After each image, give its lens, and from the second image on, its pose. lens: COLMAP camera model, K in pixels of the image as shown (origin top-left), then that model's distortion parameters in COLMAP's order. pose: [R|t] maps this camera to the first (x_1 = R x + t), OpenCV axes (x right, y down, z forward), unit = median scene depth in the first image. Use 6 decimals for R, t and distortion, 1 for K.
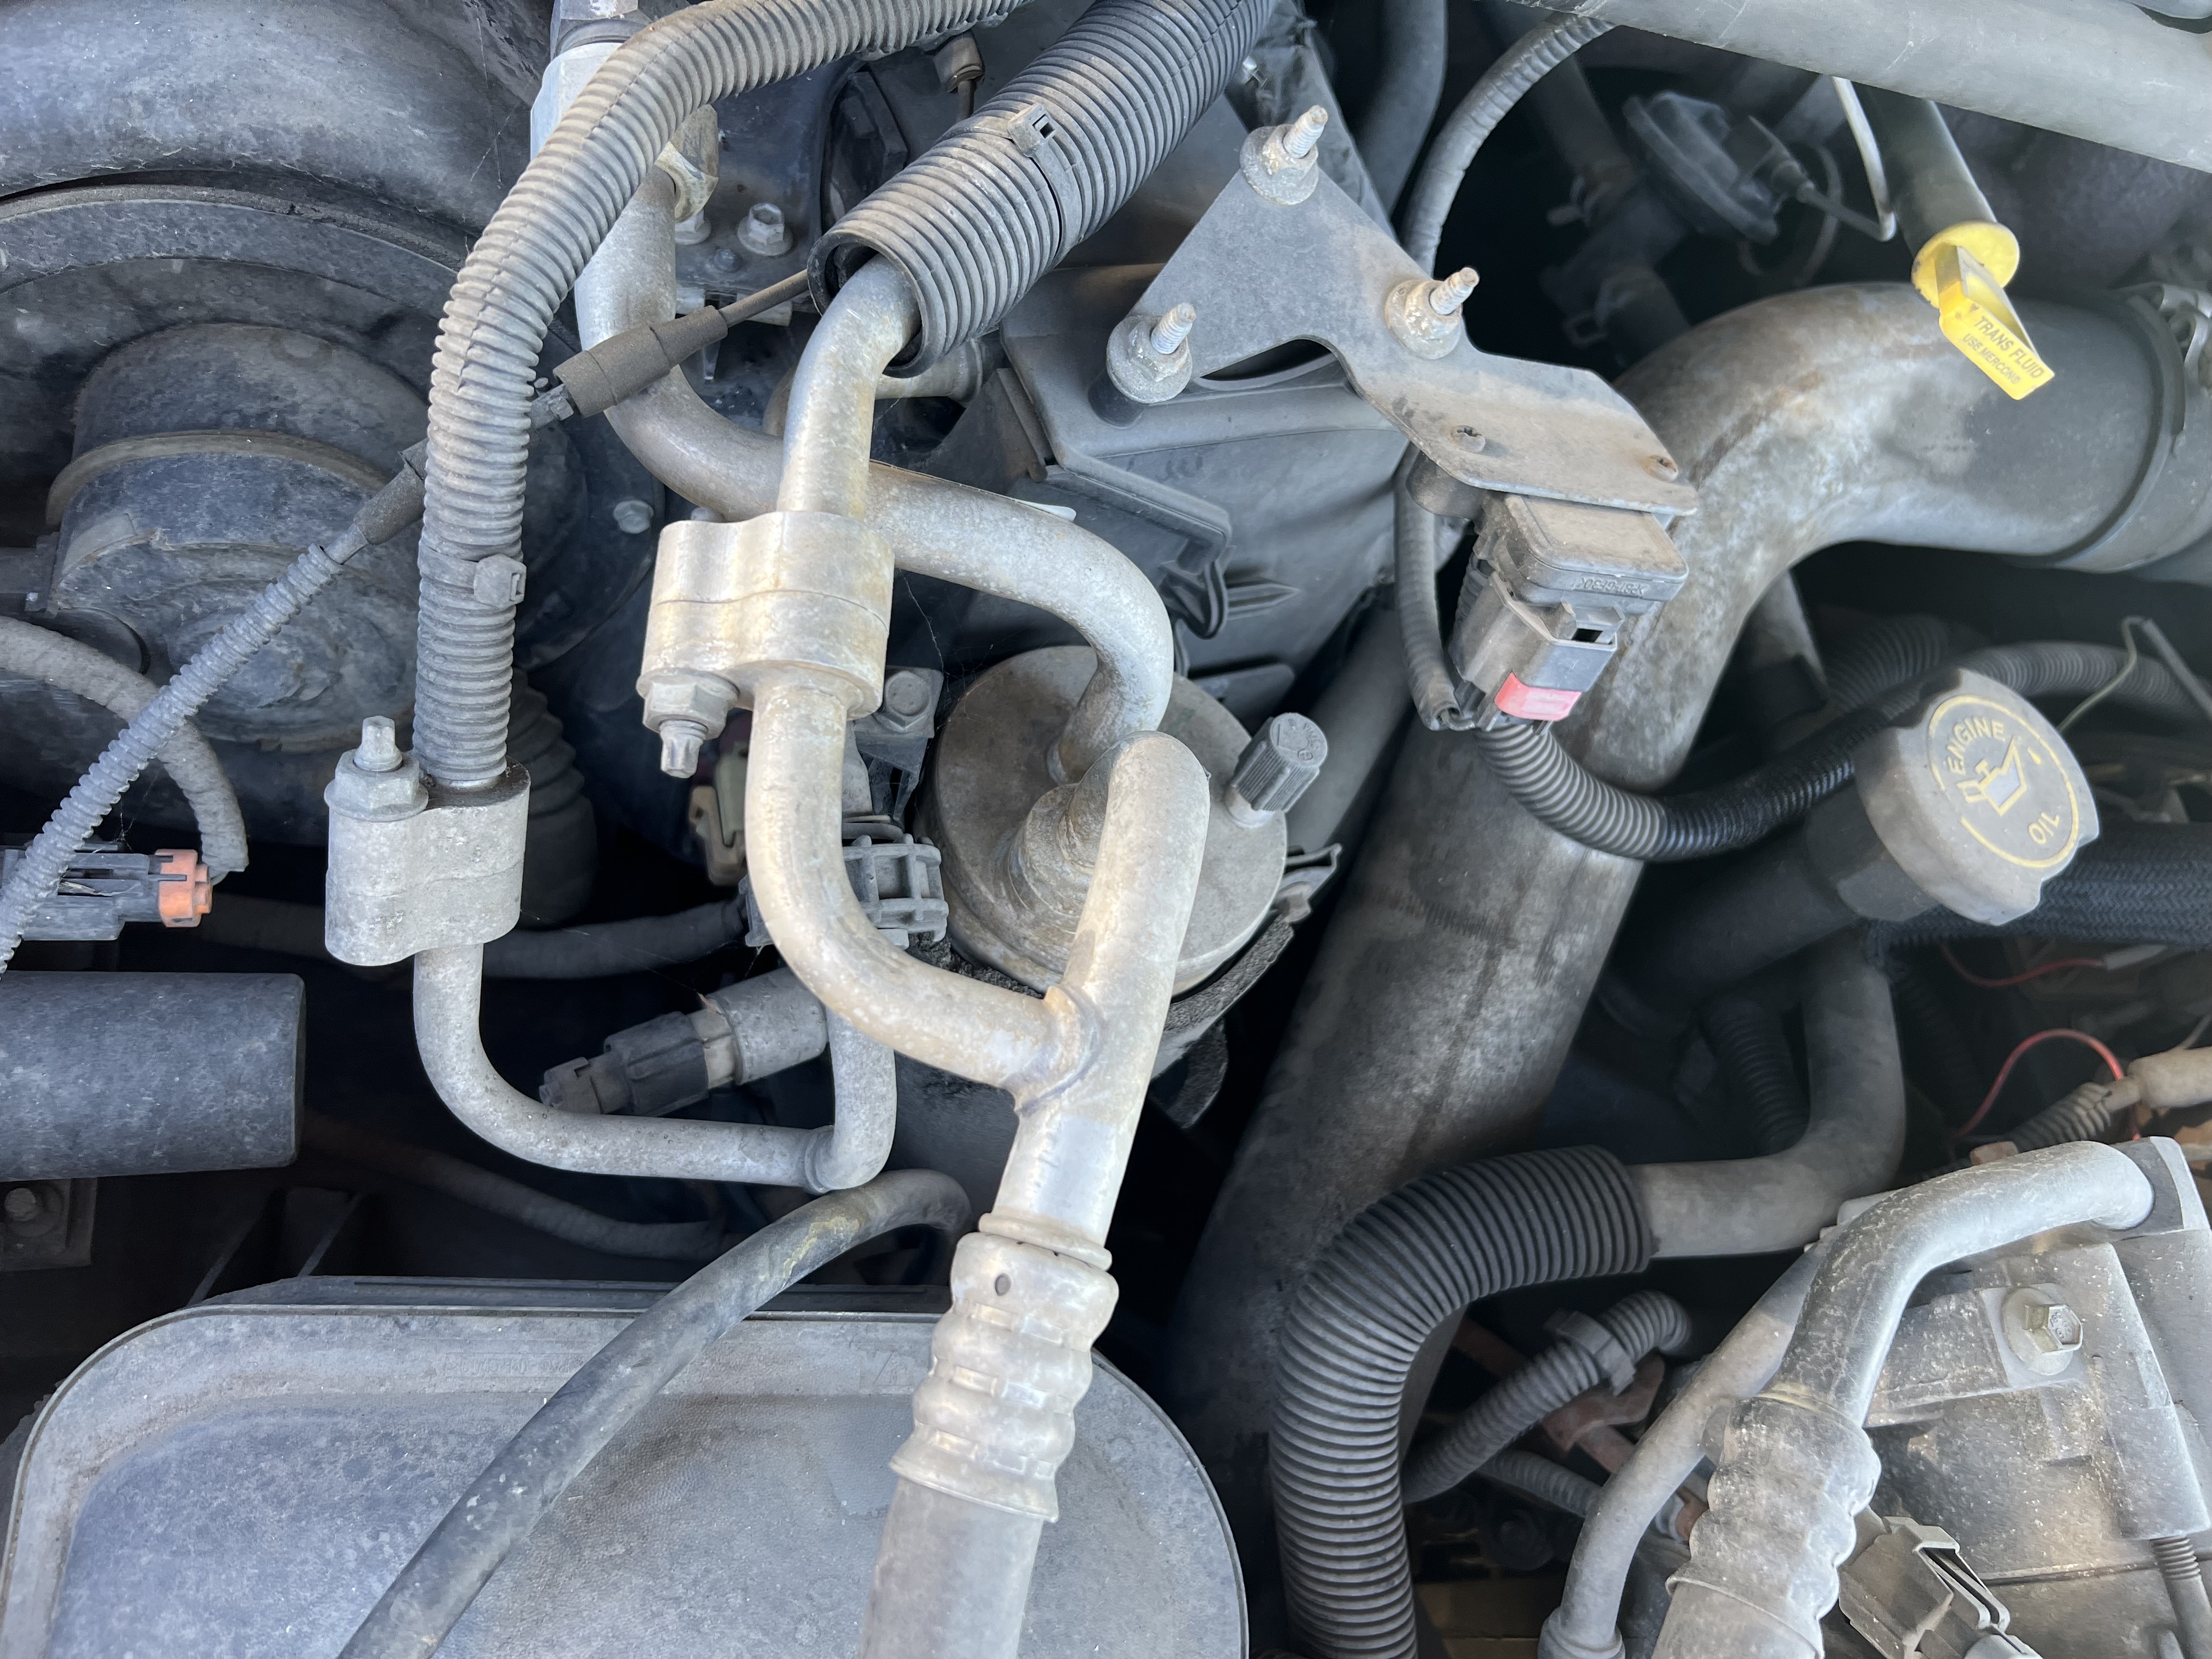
lens RADIAL K [[1680.7, 0, 1106.0], [0, 1680.7, 829.5], [0, 0, 1]] dist [-0.011176, -0.006442]
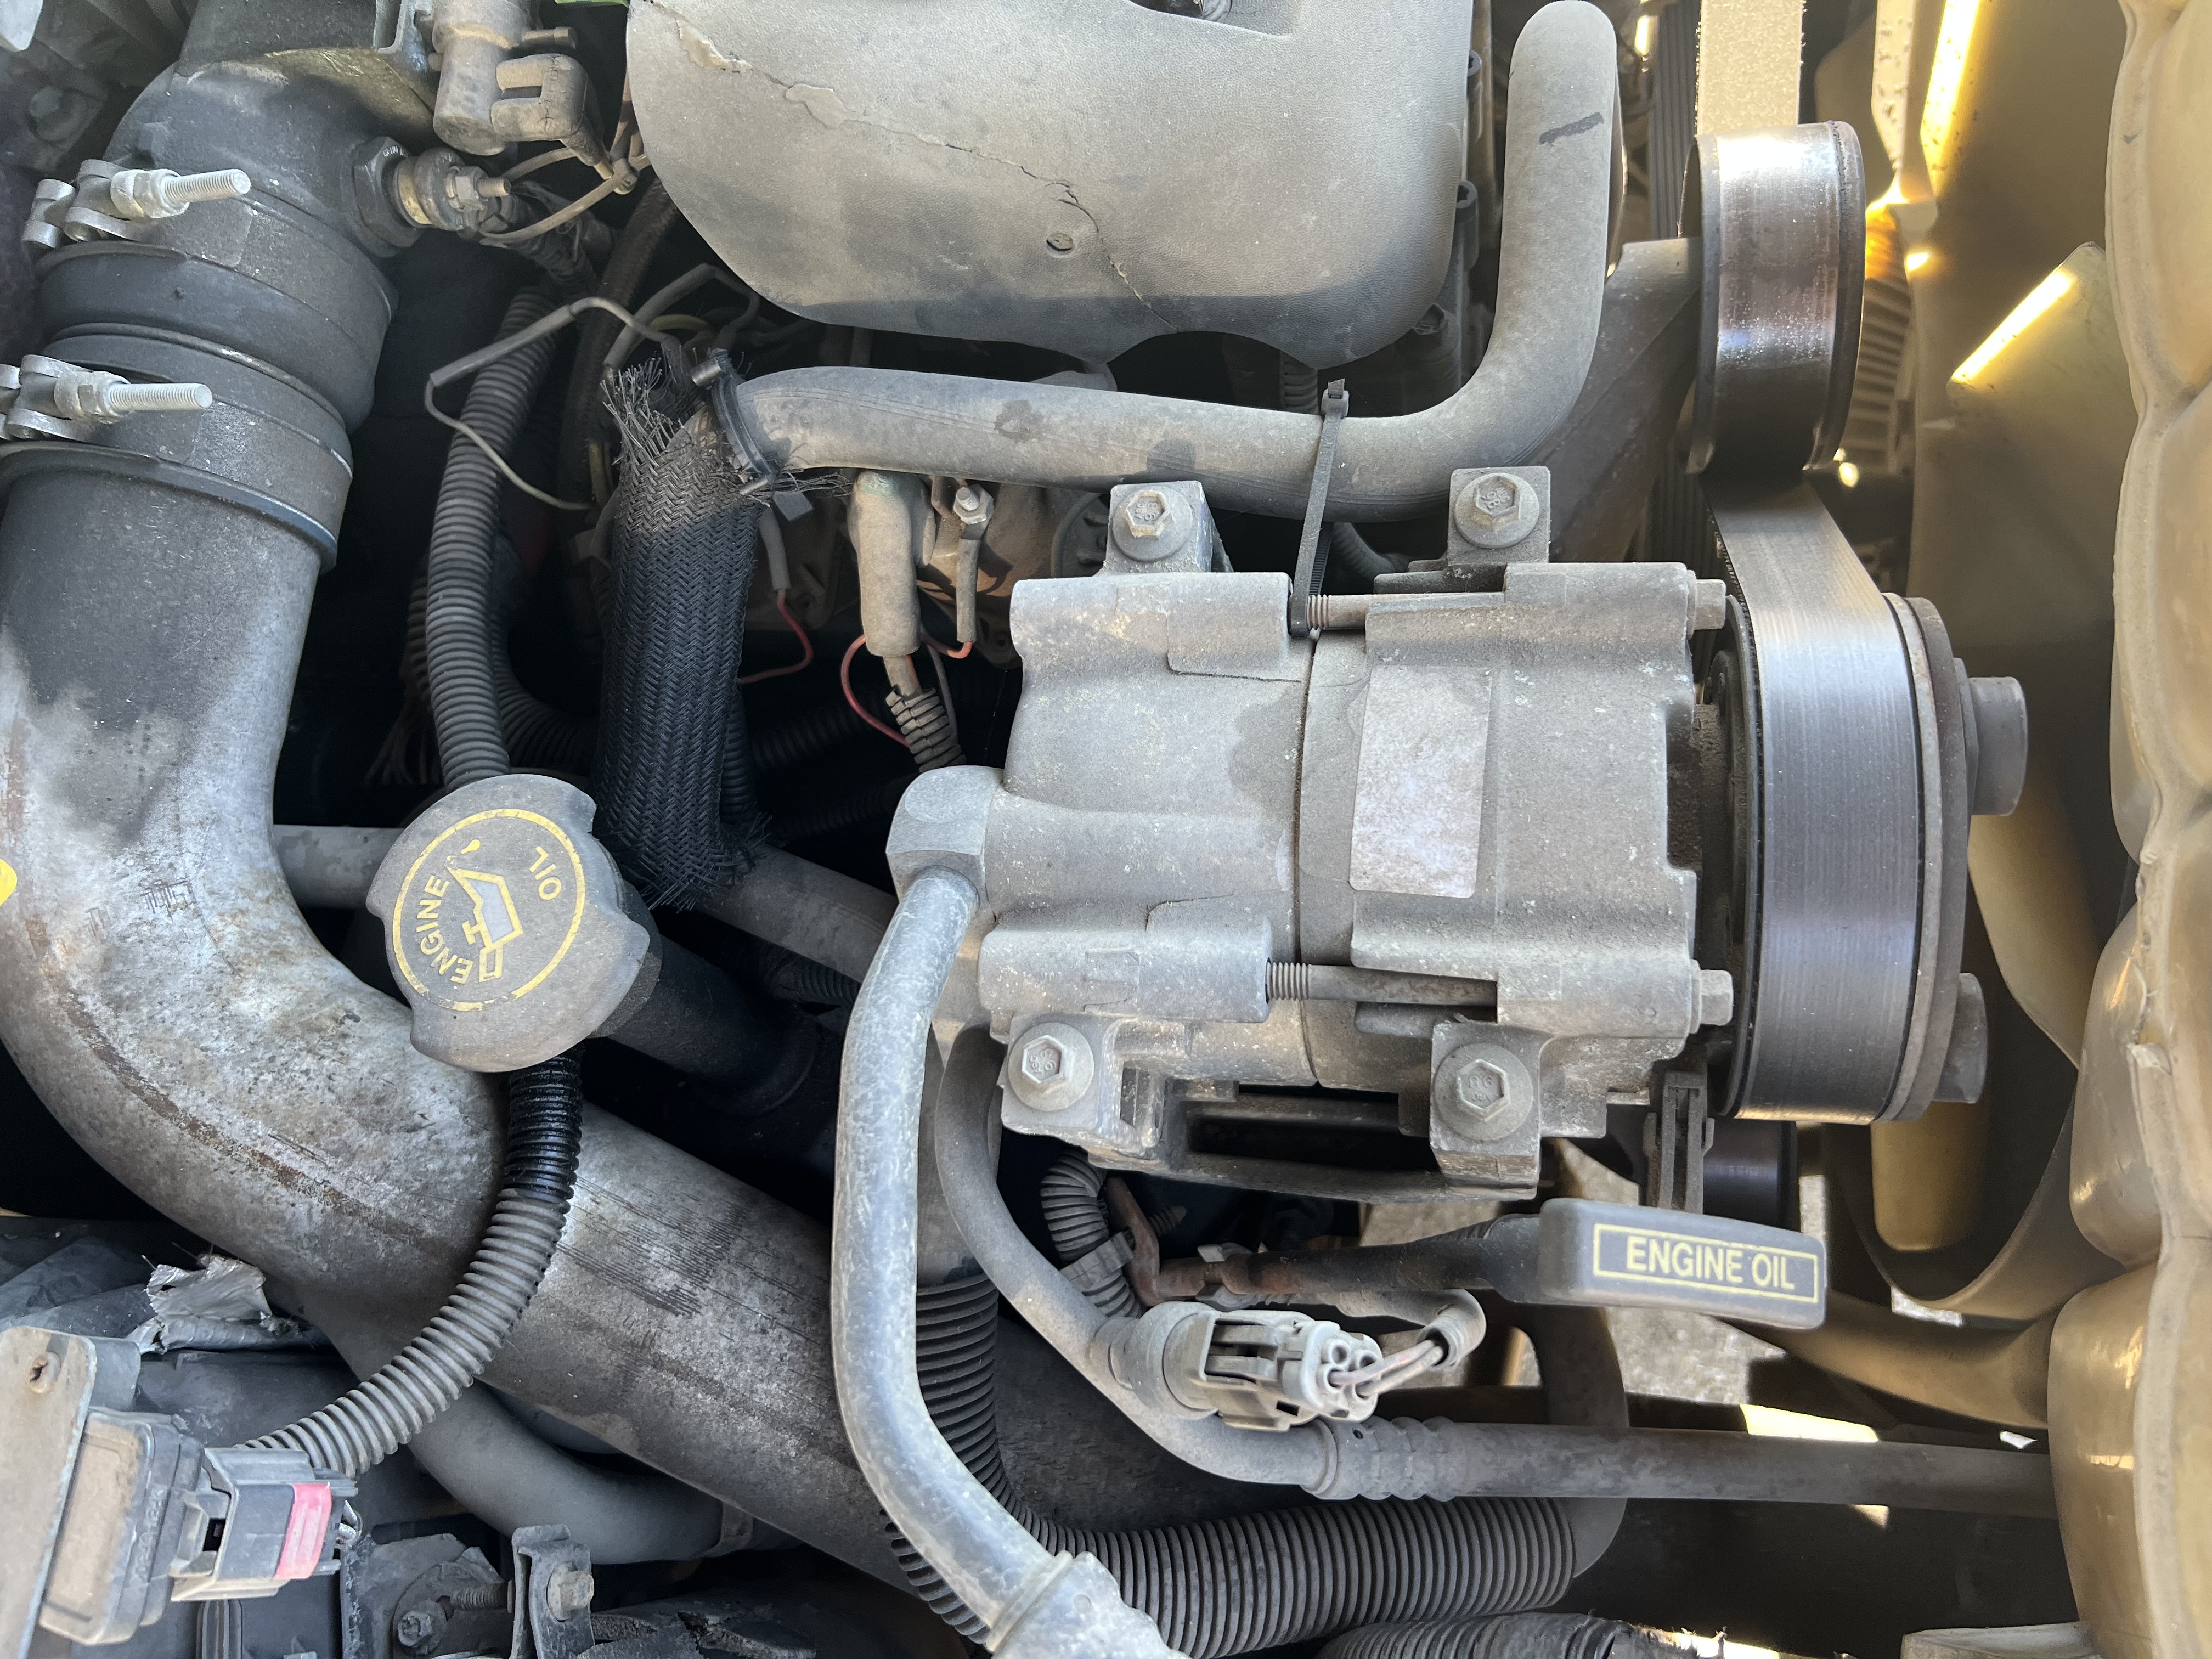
lens RADIAL K [[1680.7, 0, 1106.0], [0, 1680.7, 829.5], [0, 0, 1]] dist [-0.011176, -0.006442]
pose [[0.126941, -0.989601, -0.067640, 0.620754], [0.977089, 0.113009, 0.180350, 0.116397], [-0.170830, -0.088984, 0.981274, 0.058099]]
